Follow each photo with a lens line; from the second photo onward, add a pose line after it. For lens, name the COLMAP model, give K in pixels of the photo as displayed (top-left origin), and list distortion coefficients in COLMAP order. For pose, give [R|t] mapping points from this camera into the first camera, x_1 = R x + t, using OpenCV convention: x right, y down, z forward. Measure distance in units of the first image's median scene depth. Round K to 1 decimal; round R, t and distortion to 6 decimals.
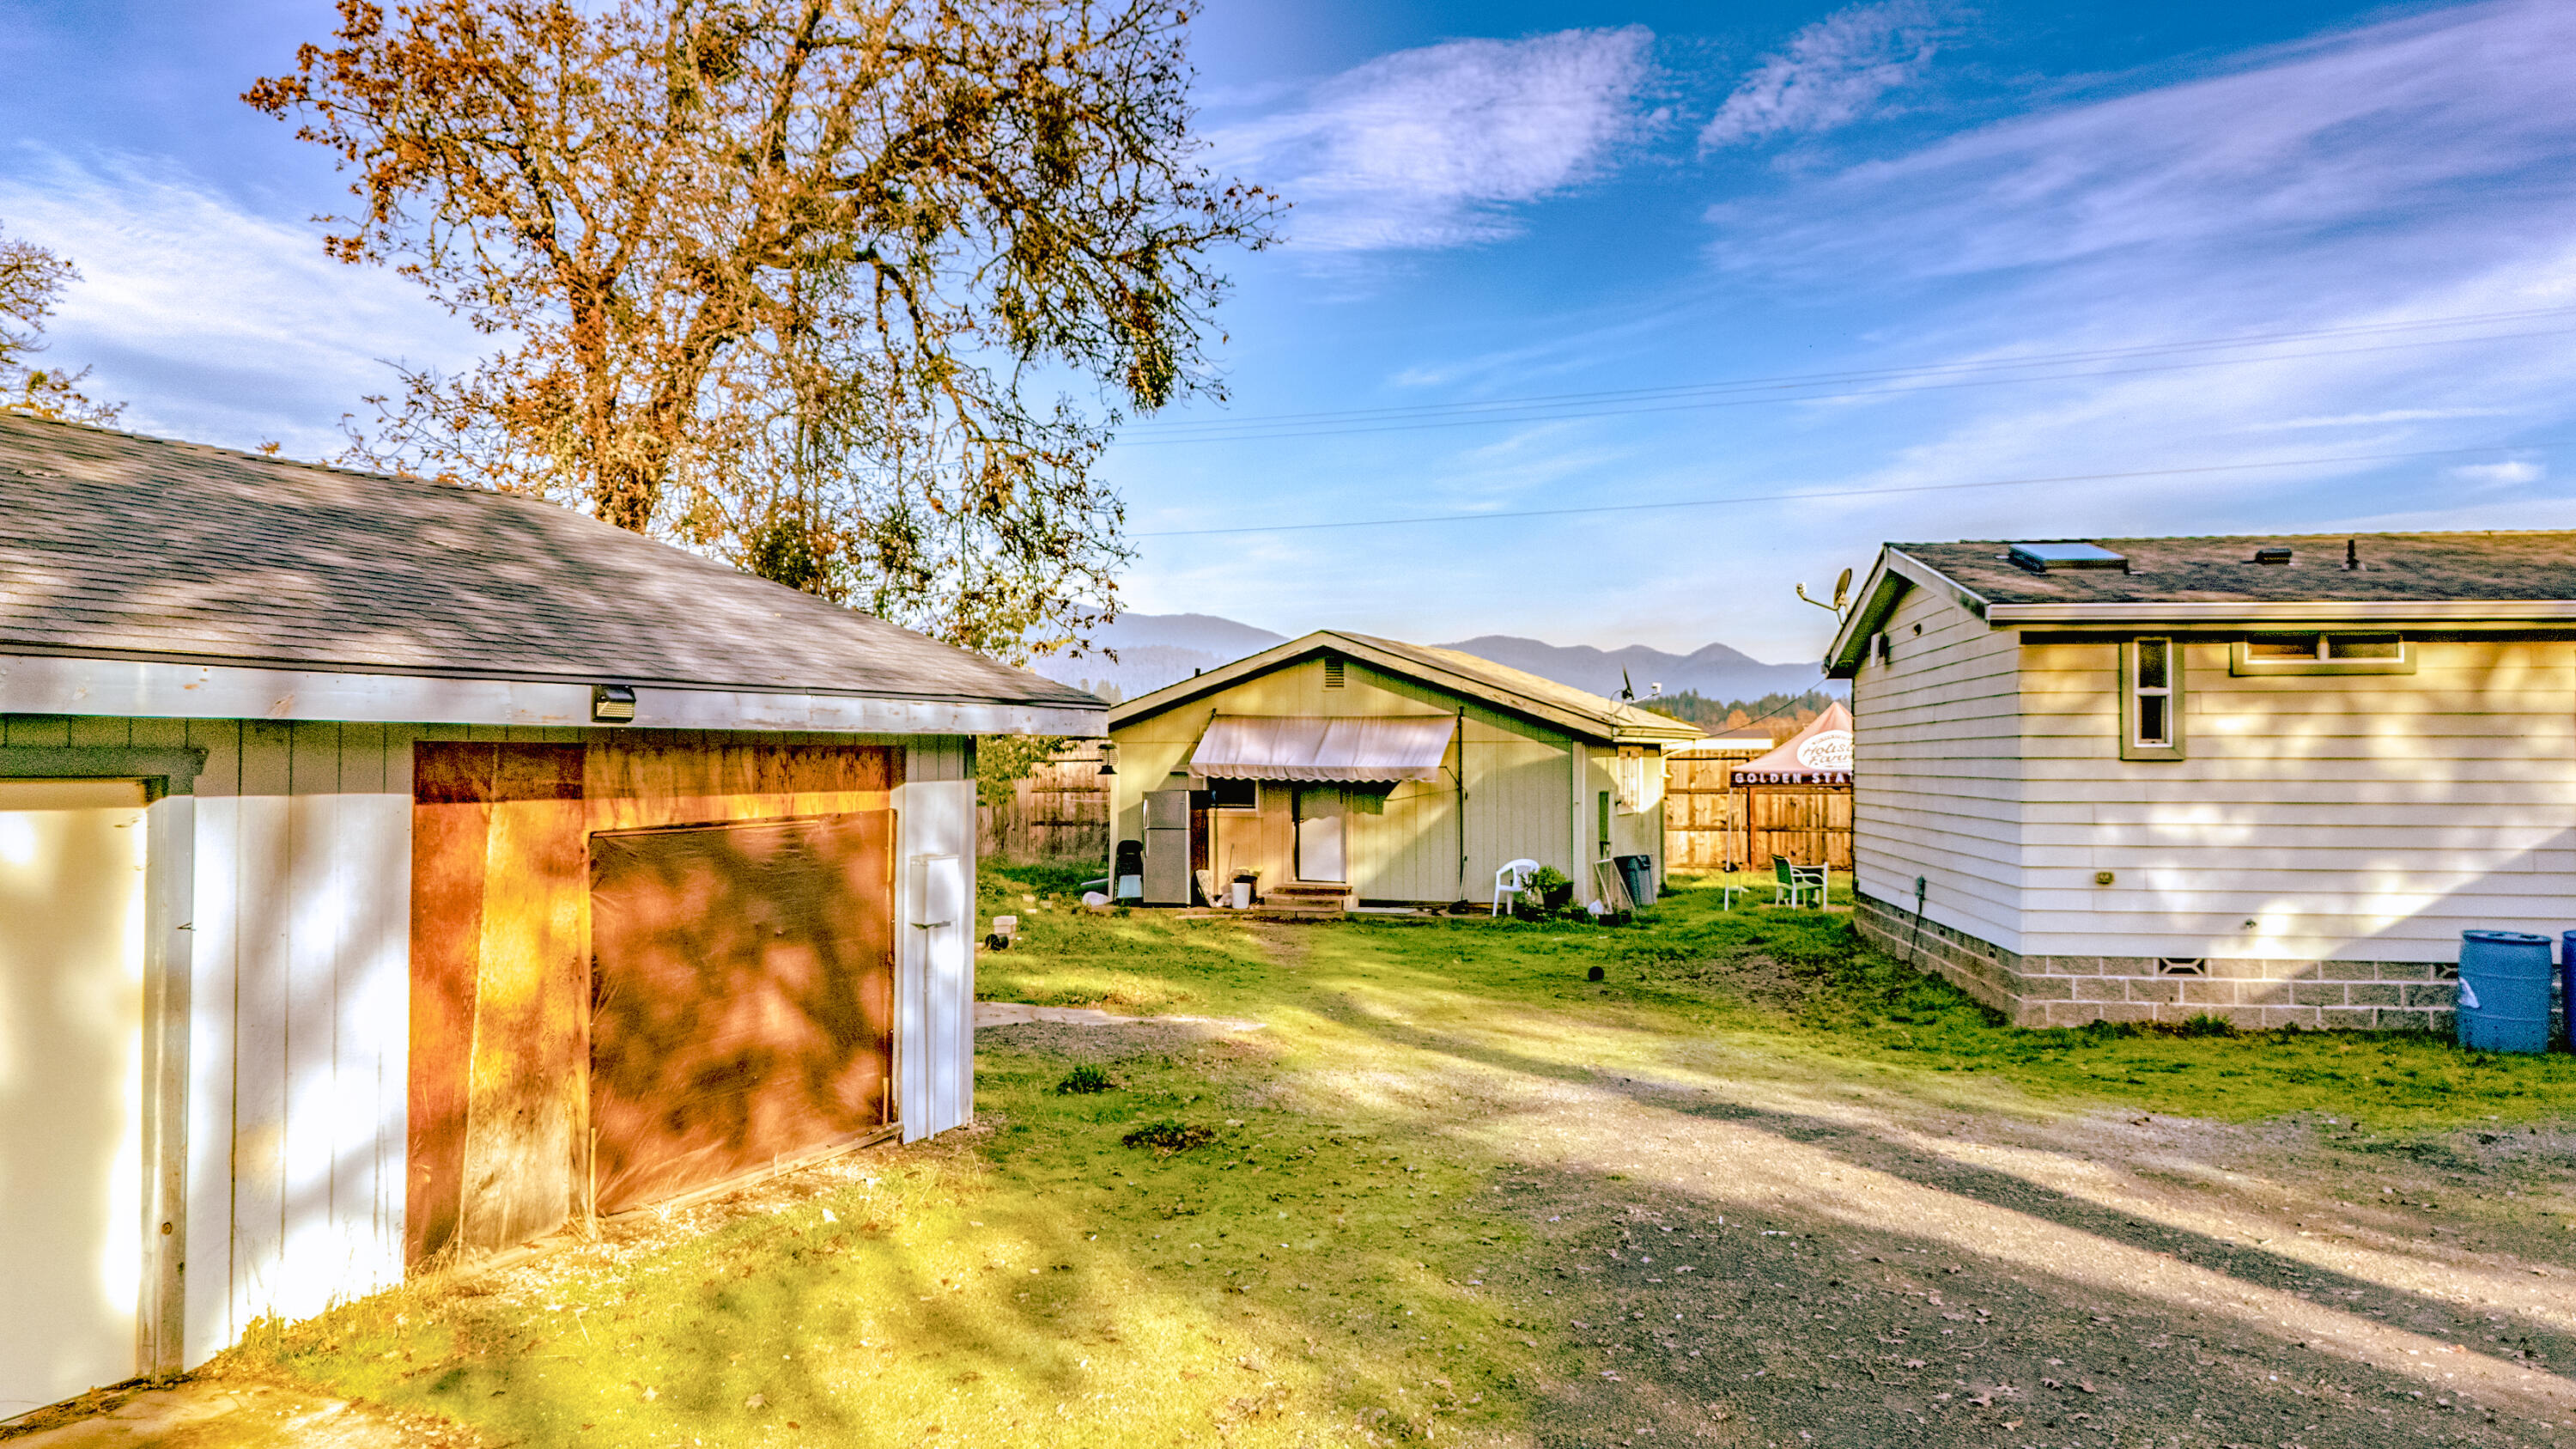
lens RADIAL K [[1881.2, 0, 1288.3], [0, 1881.2, 725.9], [0, 0, 1]] dist [0.092212, -0.094905]
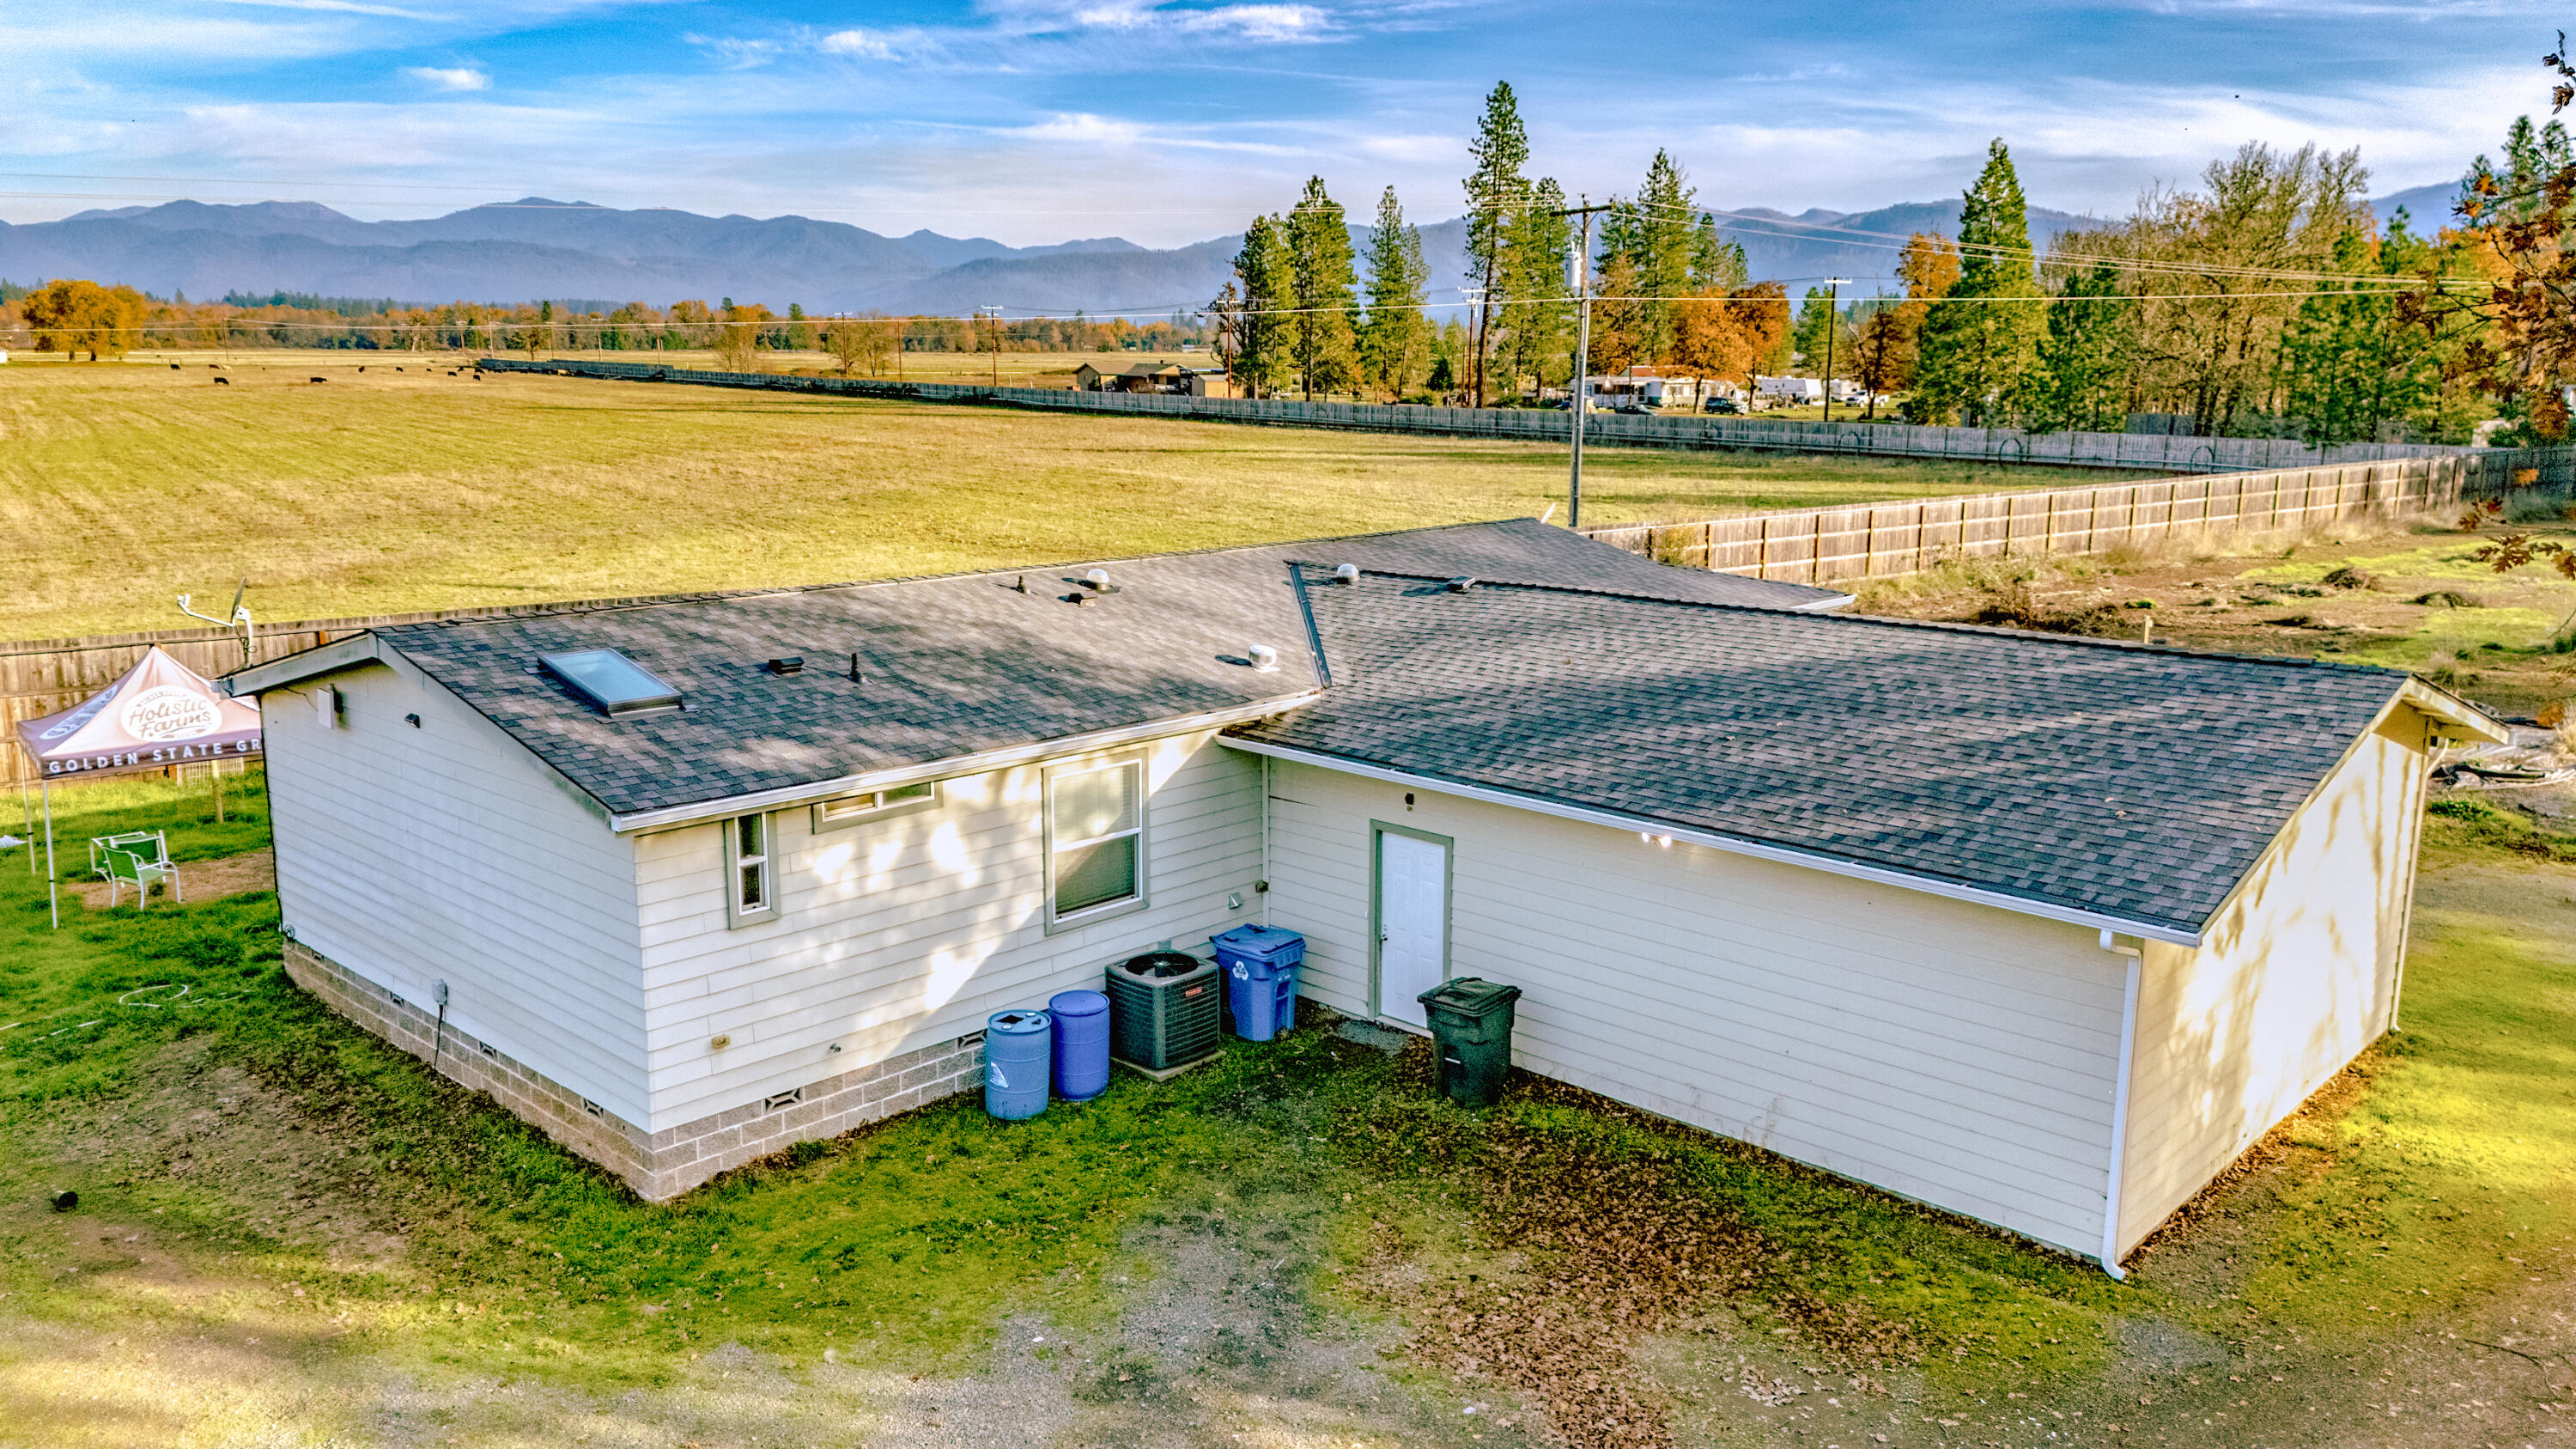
lens RADIAL K [[1881.2, 0, 1288.3], [0, 1881.2, 725.9], [0, 0, 1]] dist [0.092212, -0.094905]
pose [[0.593411, -0.155754, 0.789686, -0.177979], [-0.013498, 0.979035, 0.203243, -0.303266], [-0.804786, -0.131266, 0.578868, 0.174533]]
